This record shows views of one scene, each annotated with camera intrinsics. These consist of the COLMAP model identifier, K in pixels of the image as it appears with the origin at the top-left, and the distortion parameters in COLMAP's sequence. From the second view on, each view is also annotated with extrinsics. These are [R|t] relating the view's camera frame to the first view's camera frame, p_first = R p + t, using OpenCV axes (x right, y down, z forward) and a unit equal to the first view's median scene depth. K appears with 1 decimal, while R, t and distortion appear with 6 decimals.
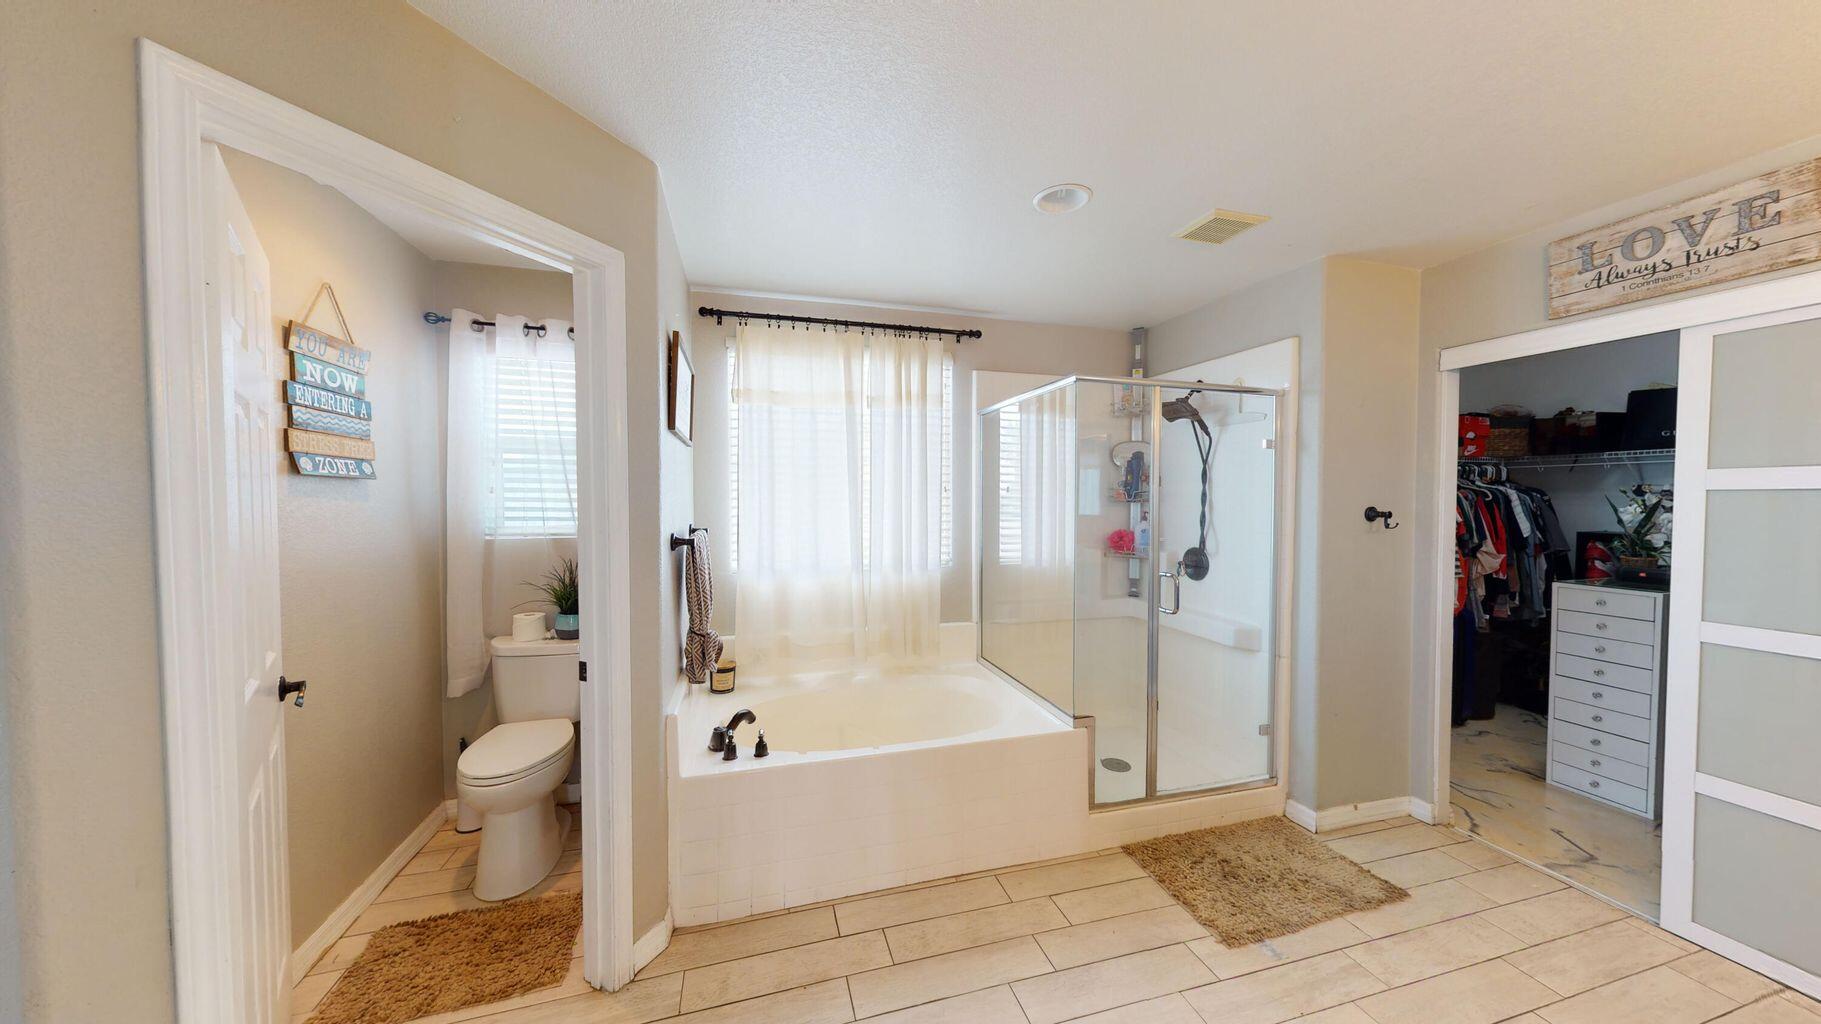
lens RADIAL K [[572.4, 0, 905.9], [0, 572.4, 510.0], [0, 0, 1]] dist [-0.004583, 0.000147]
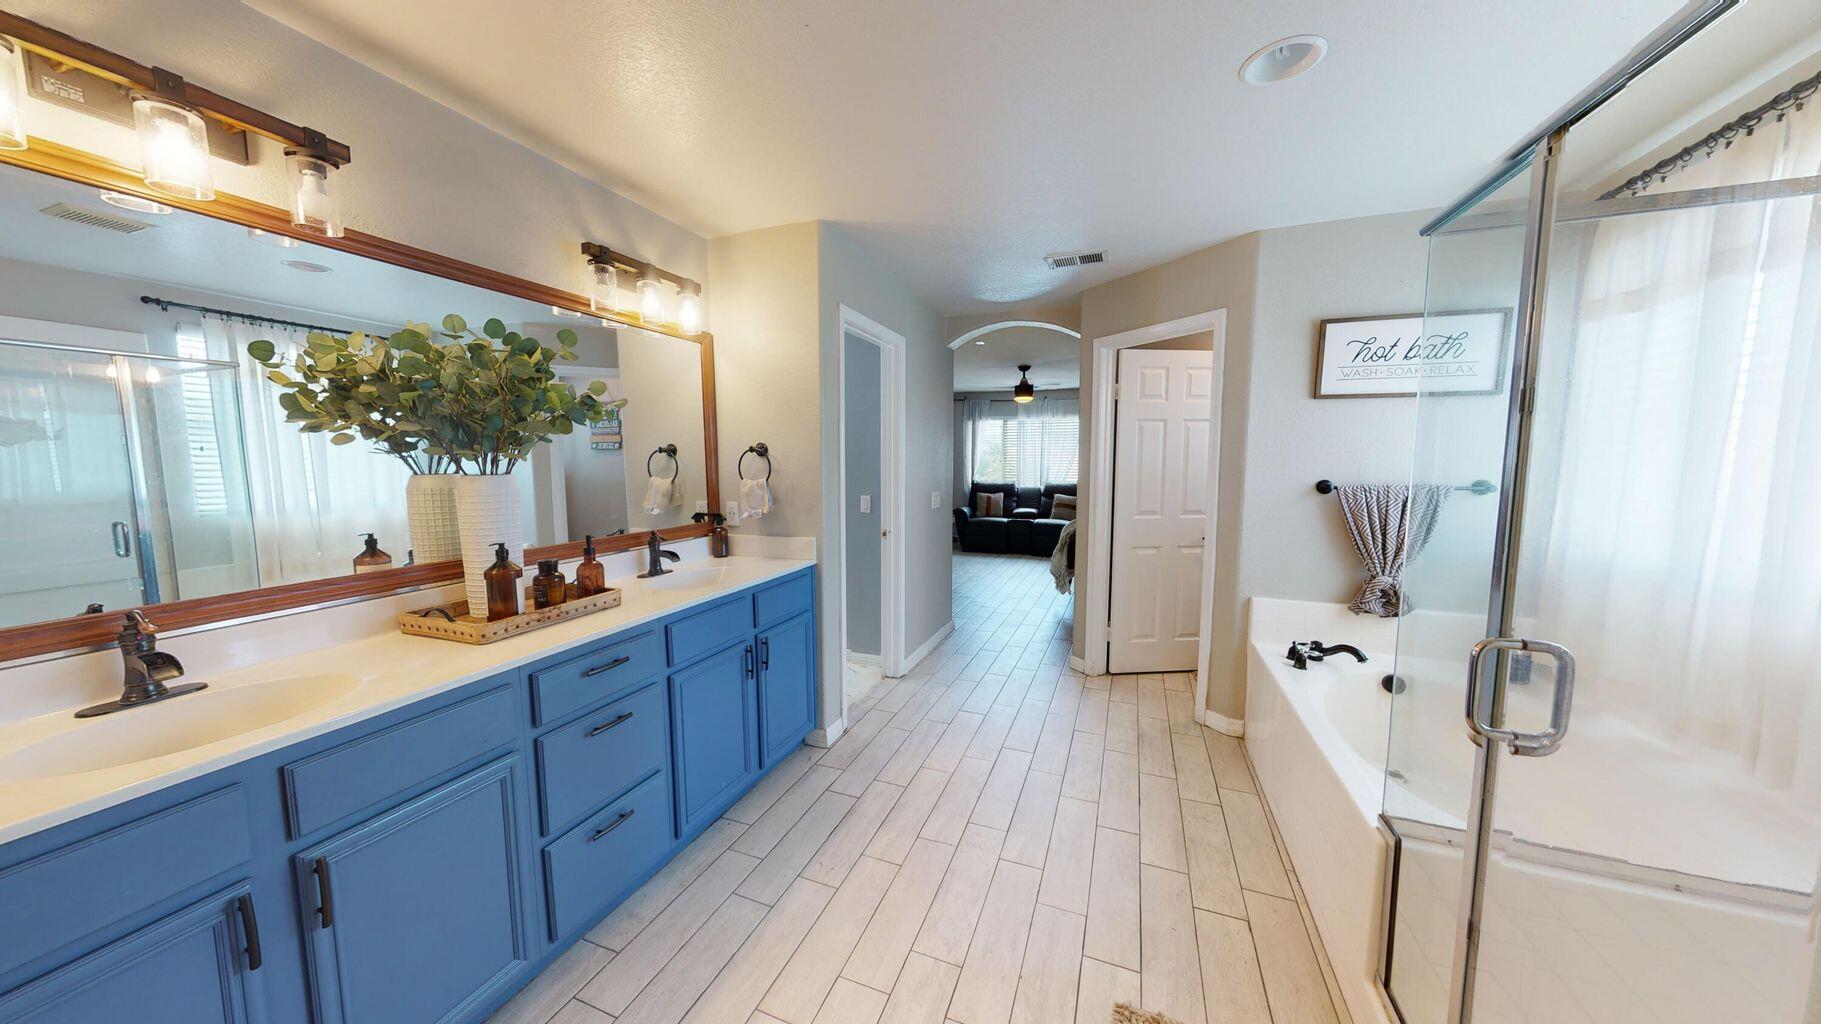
lens RADIAL K [[572.4, 0, 913.6], [0, 572.4, 513.4], [0, 0, 1]] dist [-0.004583, 0.000147]
pose [[-0.596572, 0.080470, -0.798515, 1.075394], [-0.015401, 0.993630, 0.111638, -0.012537], [0.802412, 0.078898, -0.591532, 0.964069]]
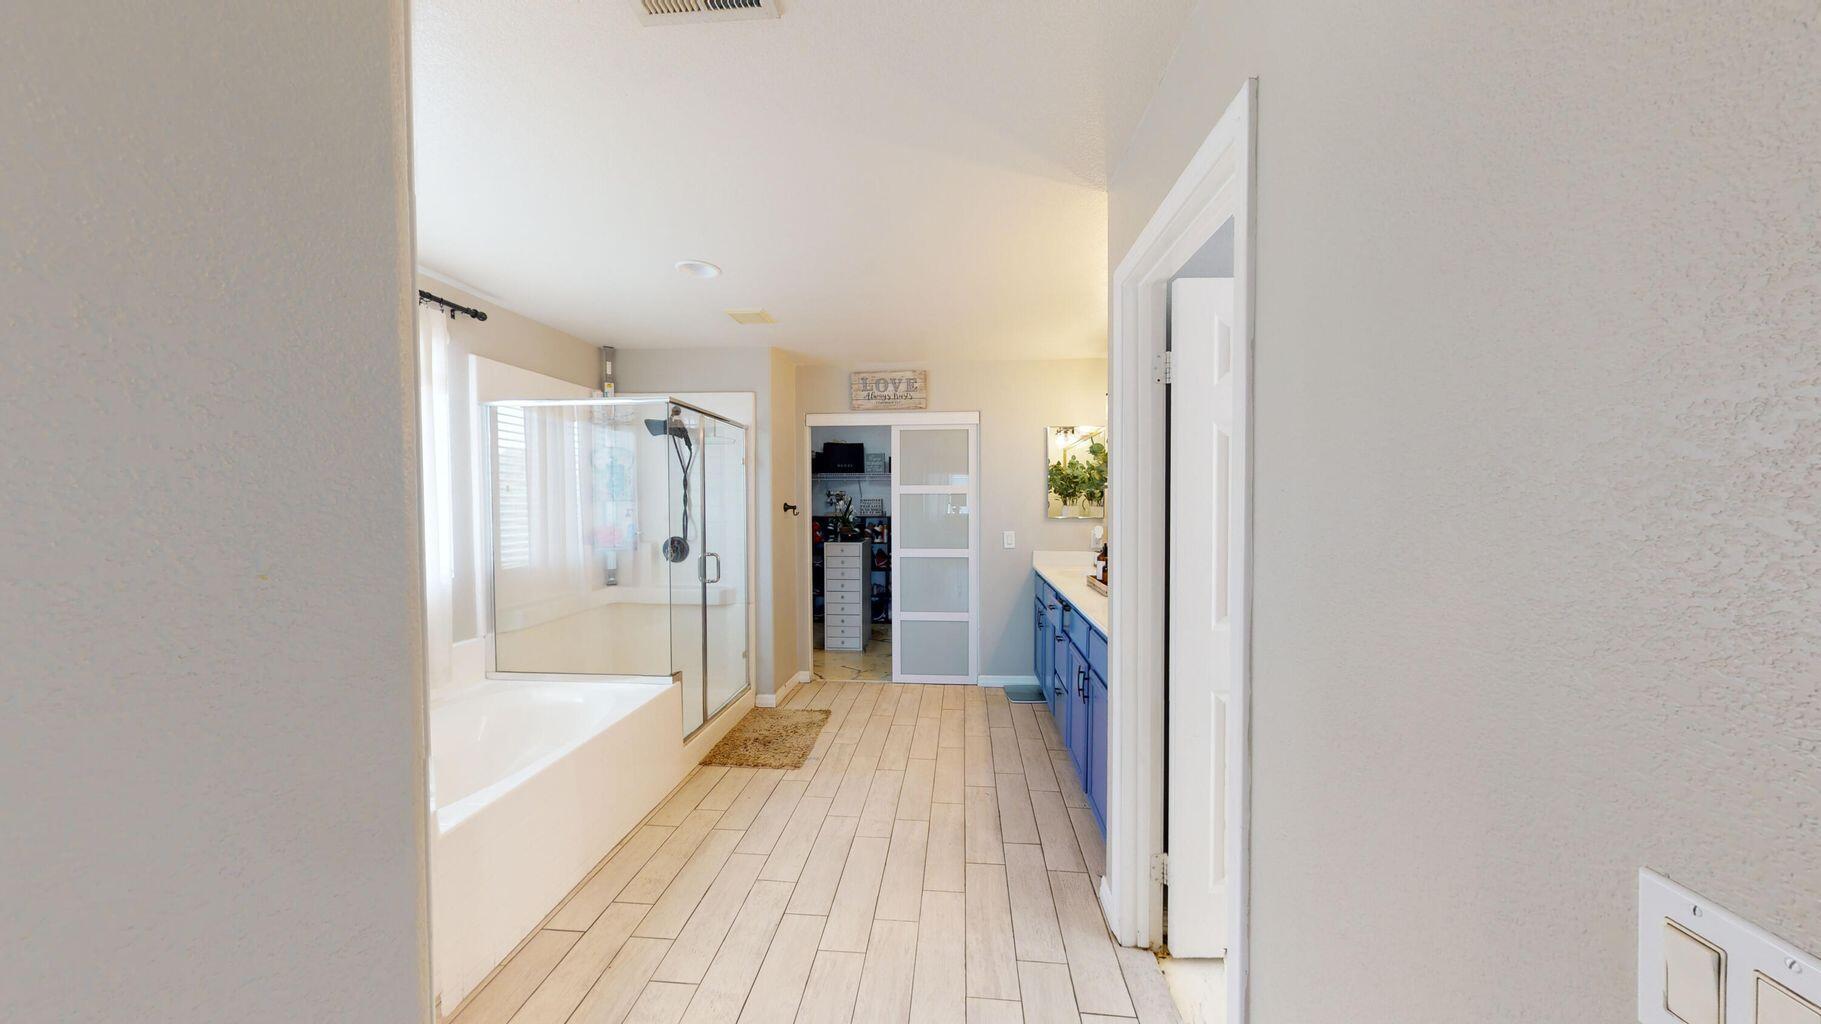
lens RADIAL K [[572.4, 0, 912.7], [0, 572.4, 510.1], [0, 0, 1]] dist [-0.004583, 0.000147]
pose [[0.352293, -0.021151, 0.935651, -0.695201], [0.021211, 0.999668, 0.014612, -0.000968], [-0.935649, 0.014698, 0.352625, 0.075410]]
